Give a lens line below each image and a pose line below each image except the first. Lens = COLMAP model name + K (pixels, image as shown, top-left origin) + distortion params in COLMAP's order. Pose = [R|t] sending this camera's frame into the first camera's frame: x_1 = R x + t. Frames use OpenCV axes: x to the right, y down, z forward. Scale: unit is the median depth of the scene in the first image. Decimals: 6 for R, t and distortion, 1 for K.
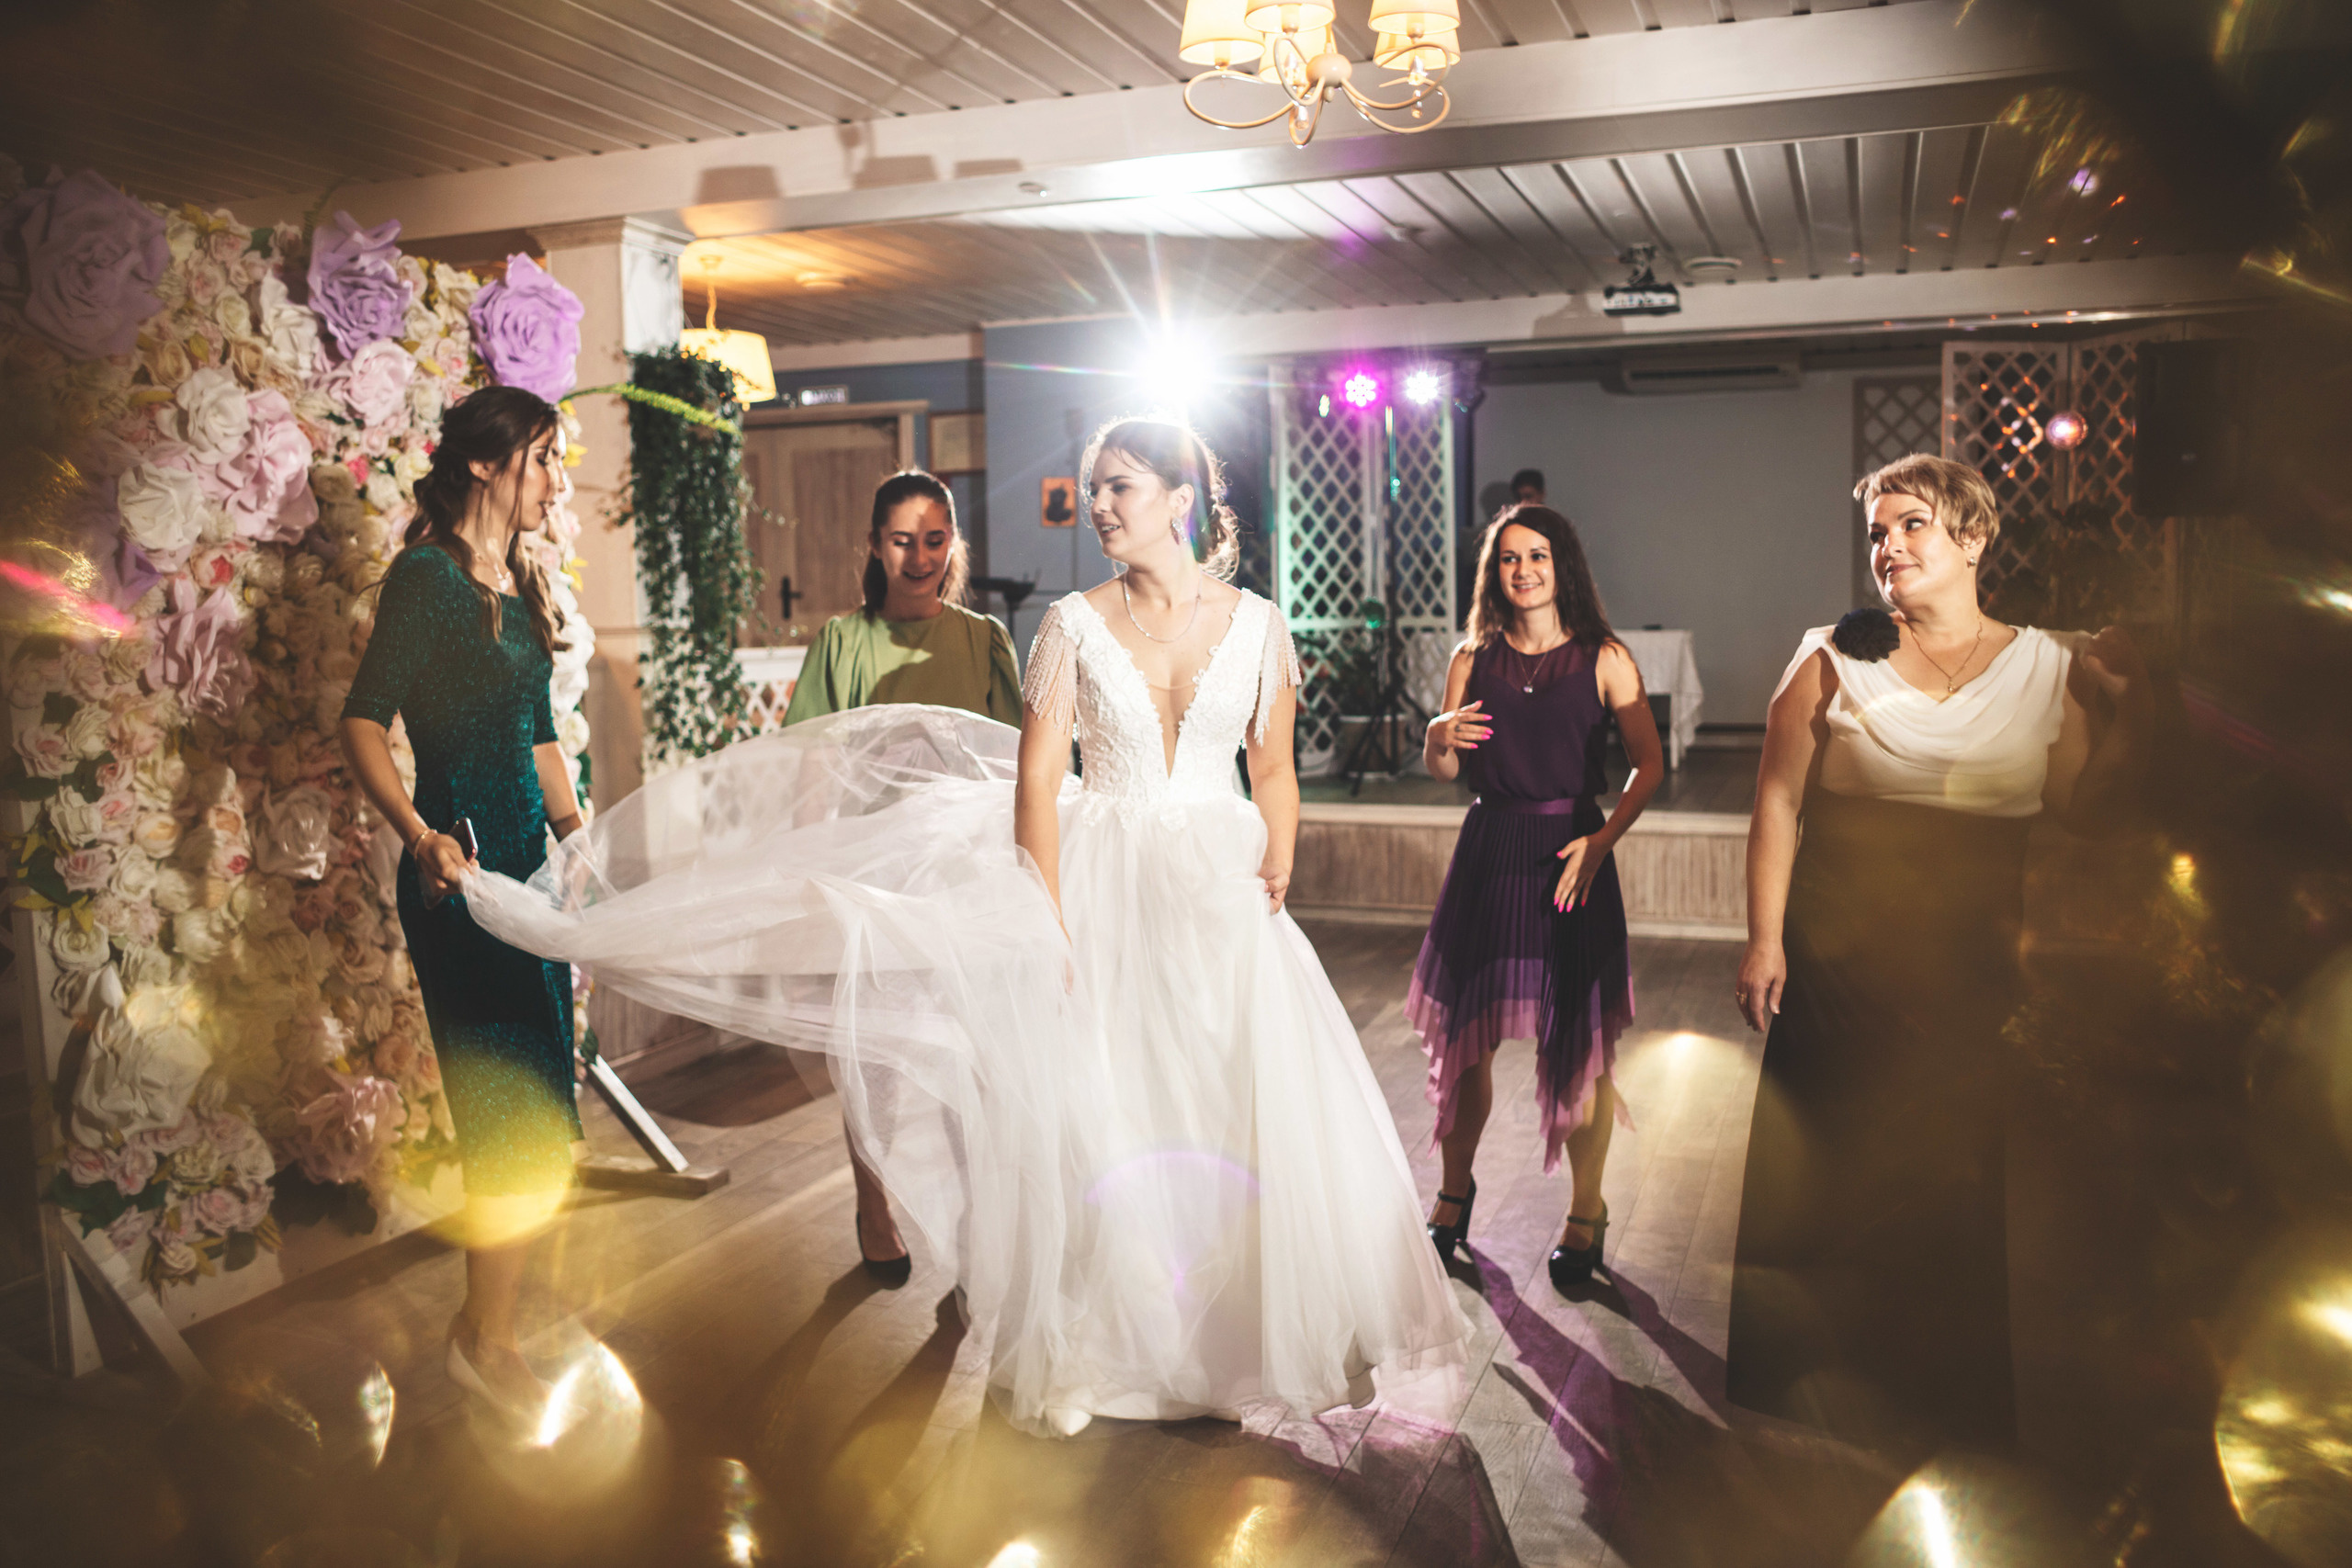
lens RADIAL K [[1860.1, 0, 1176.0], [0, 1860.1, 784.0], [0, 0, 1]] dist [-0.111984, 0.134669]
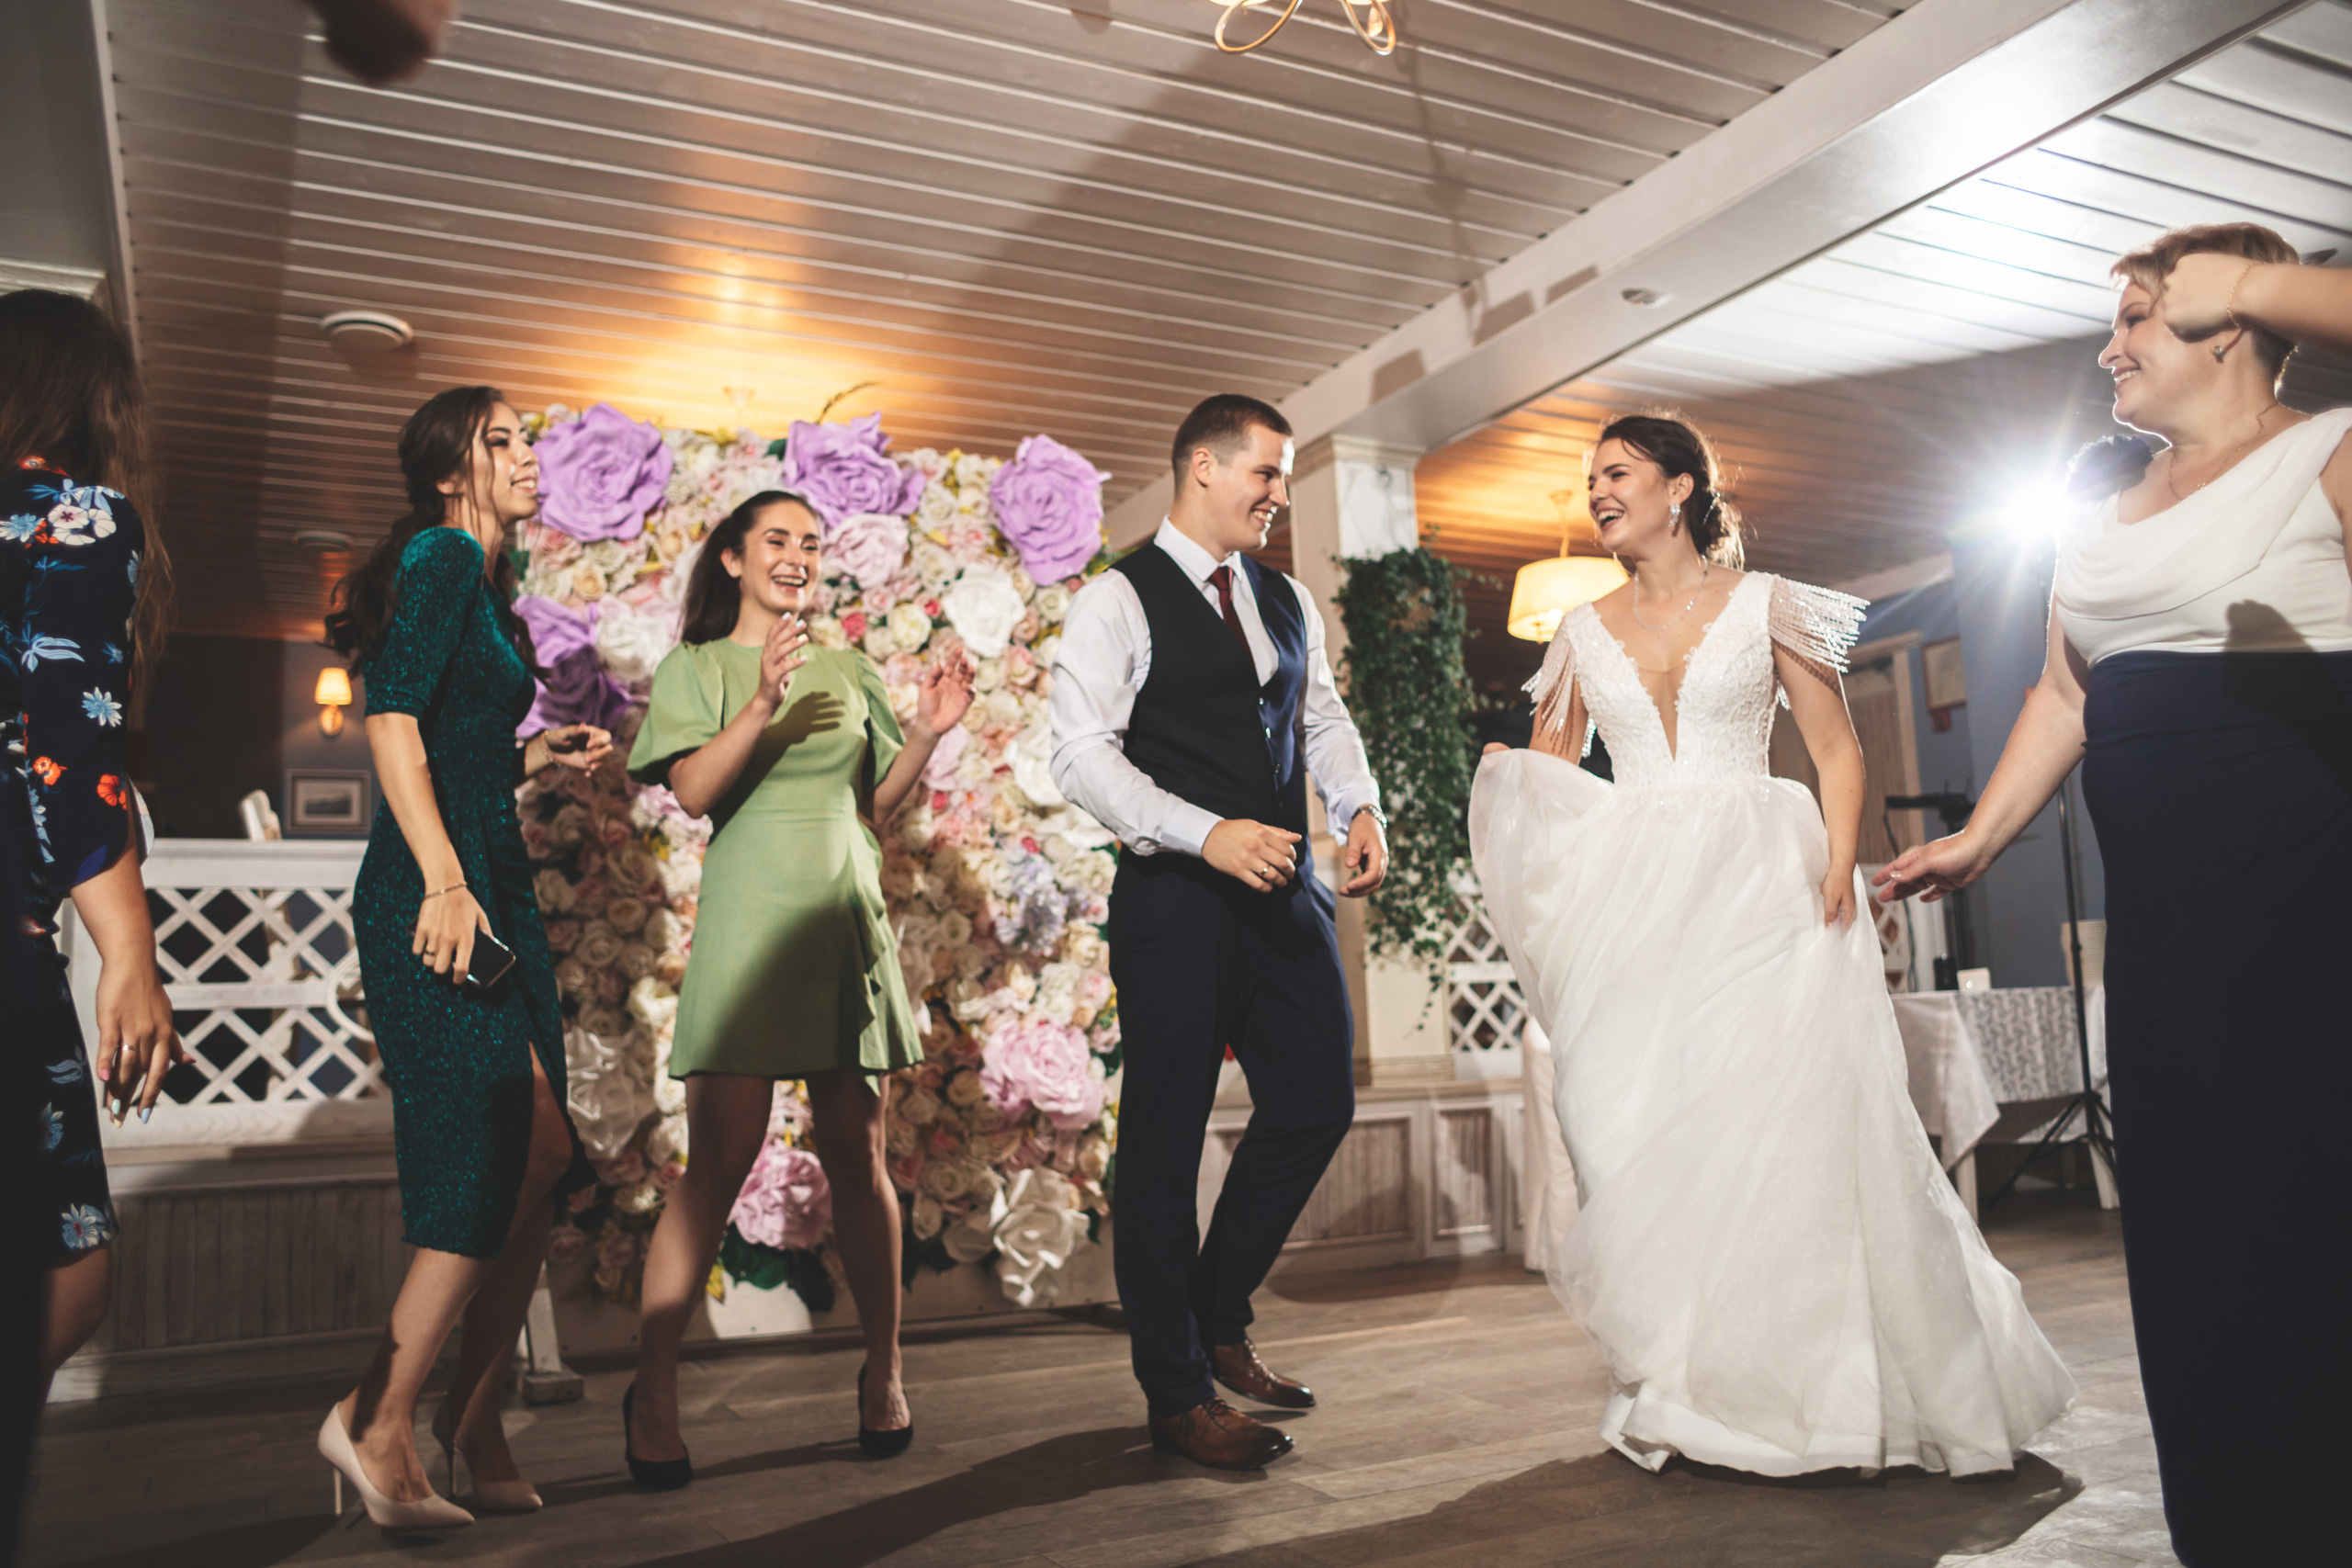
lens RADIAL K [[1860.1, 0, 1176.0], [0, 1860.1, 784.0], [0, 0, 1]] dist [-0.111984, 0.134669]
pose [[0.742469, -0.110507, -0.660703, 0.300234], [-0.034158, 0.978771, -0.202091, 0.100520], [0.669009, 0.172614, 0.722932, 0.196128]]
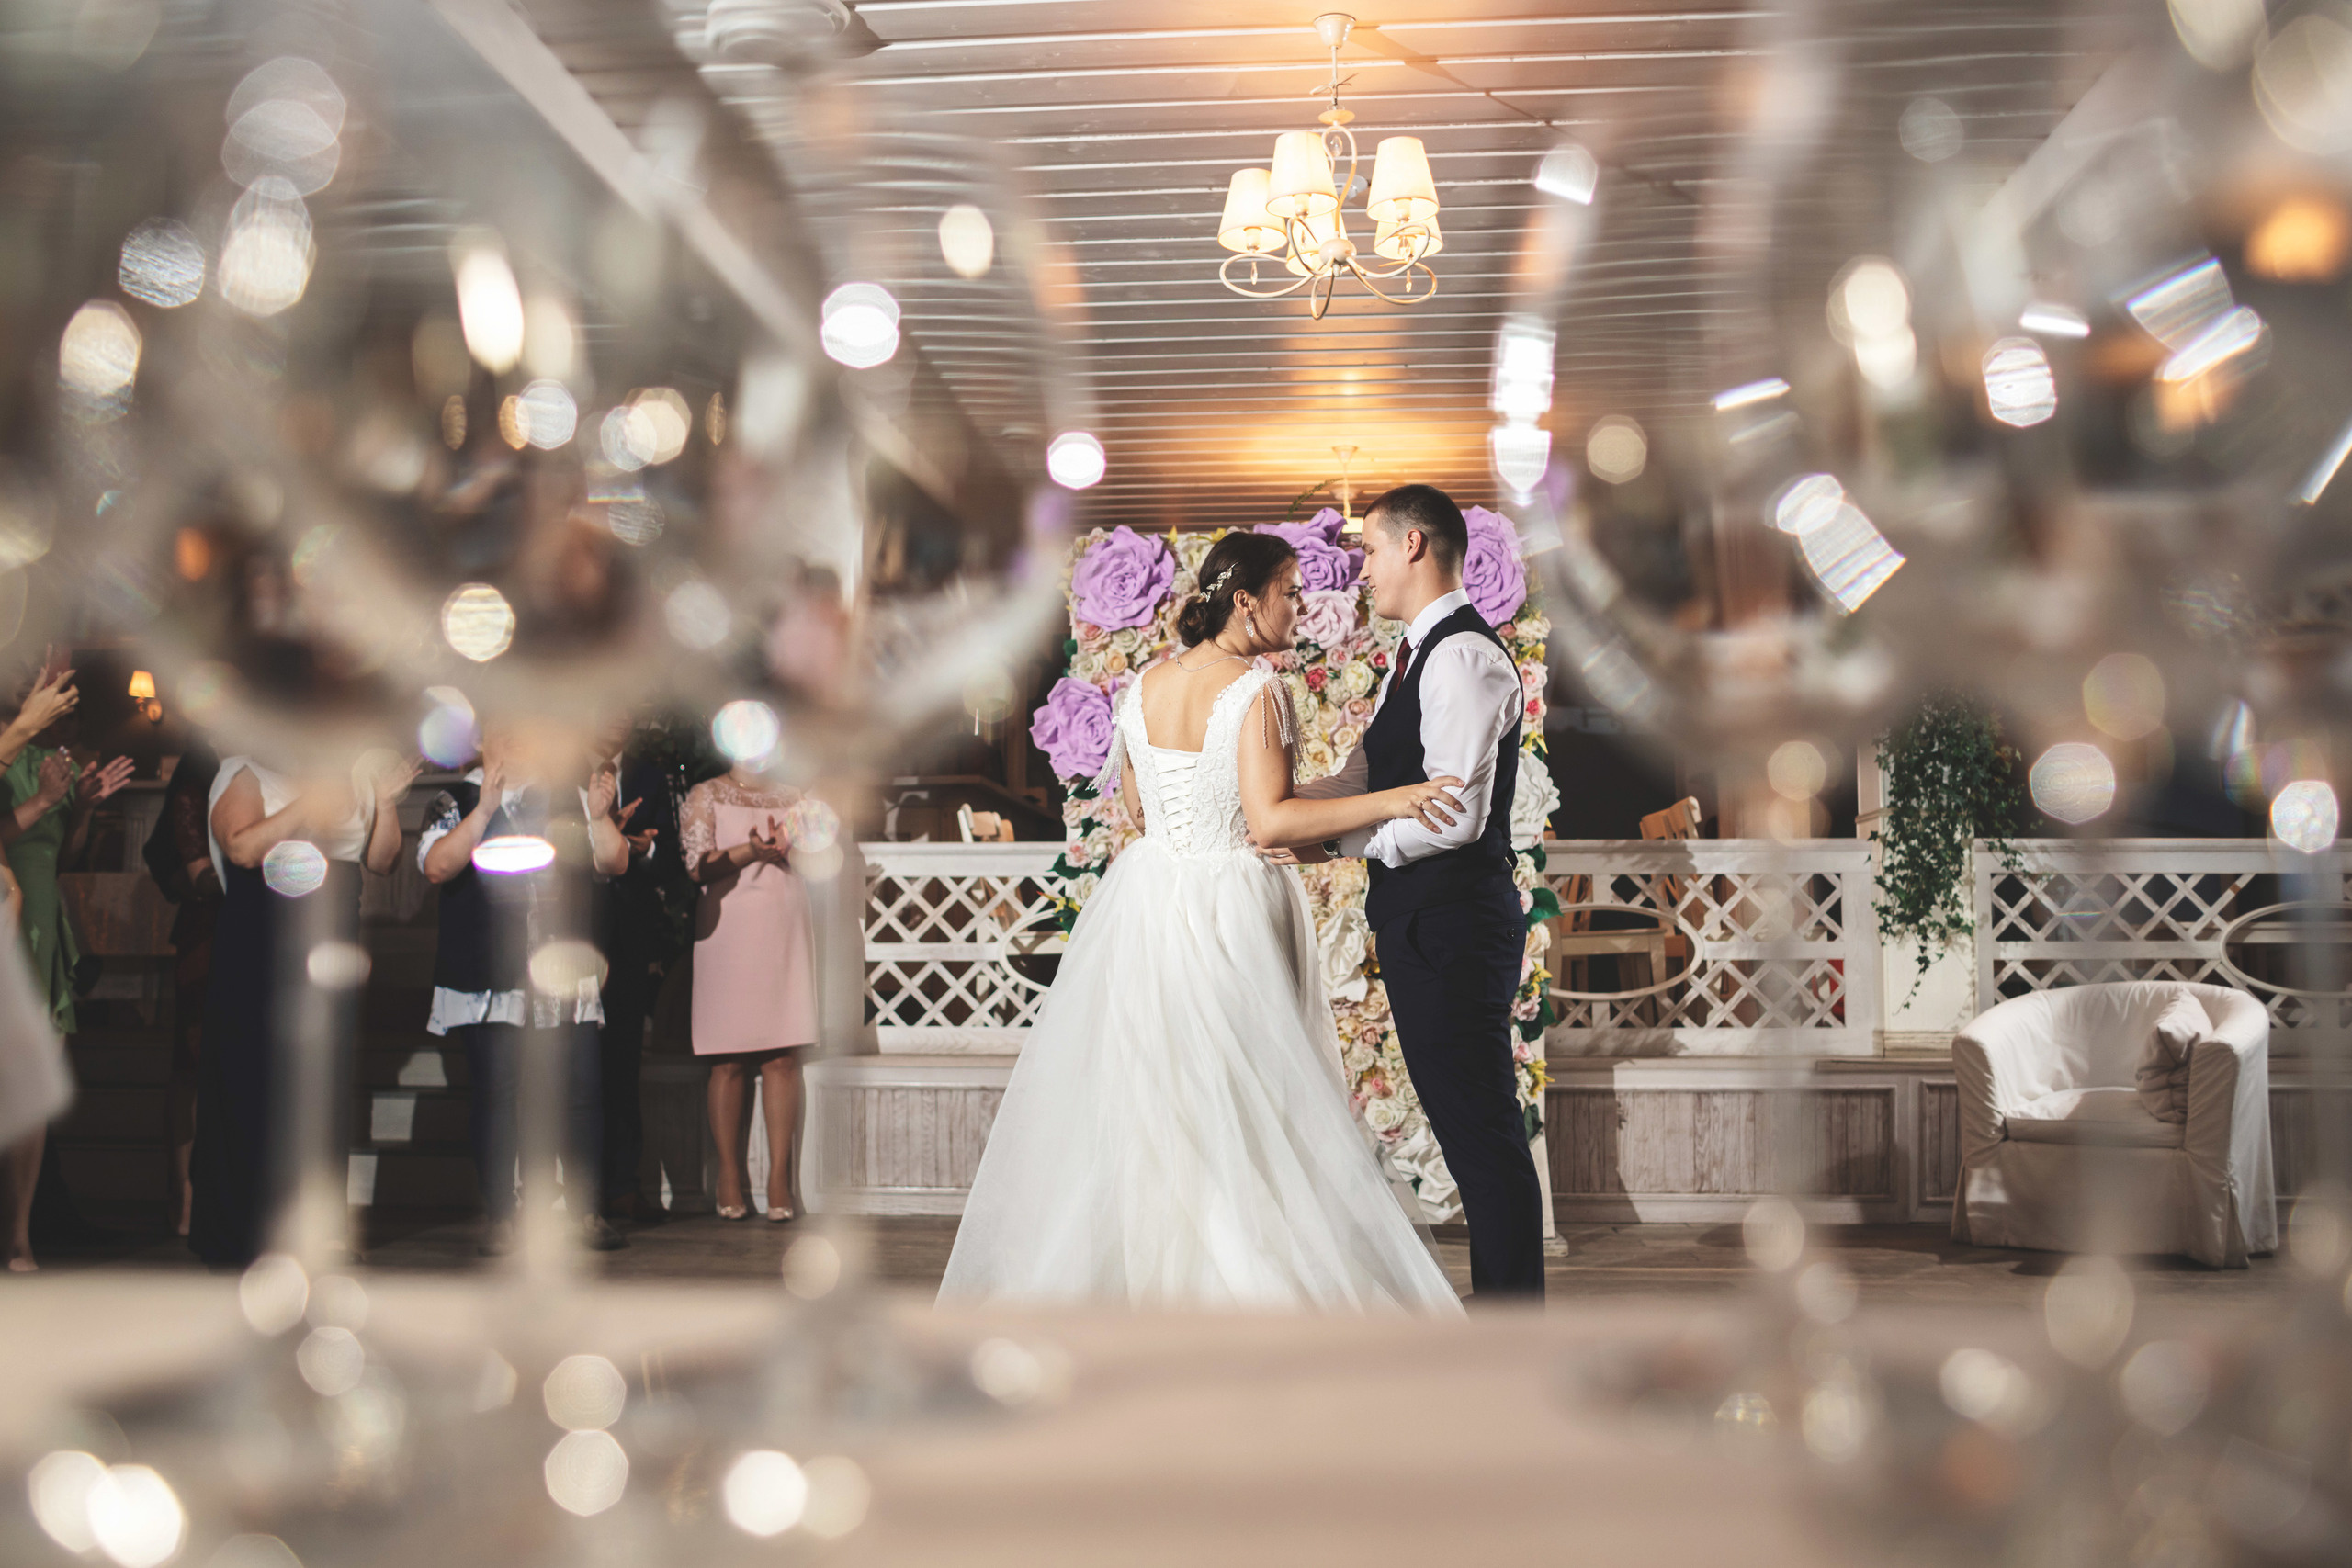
lens RADIAL K [[2023.3, 0, 1176.0], [0, 2023.3, 784.0], [0, 0, 1]] dist [-0.135795, 0.191843]
pose [[0.265027, -0.074934, -0.961325, 0.693901], [-0.098210, 0.989693, -0.104221, 0.059711], [0.959227, 0.122033, 0.254936, 0.312180]]
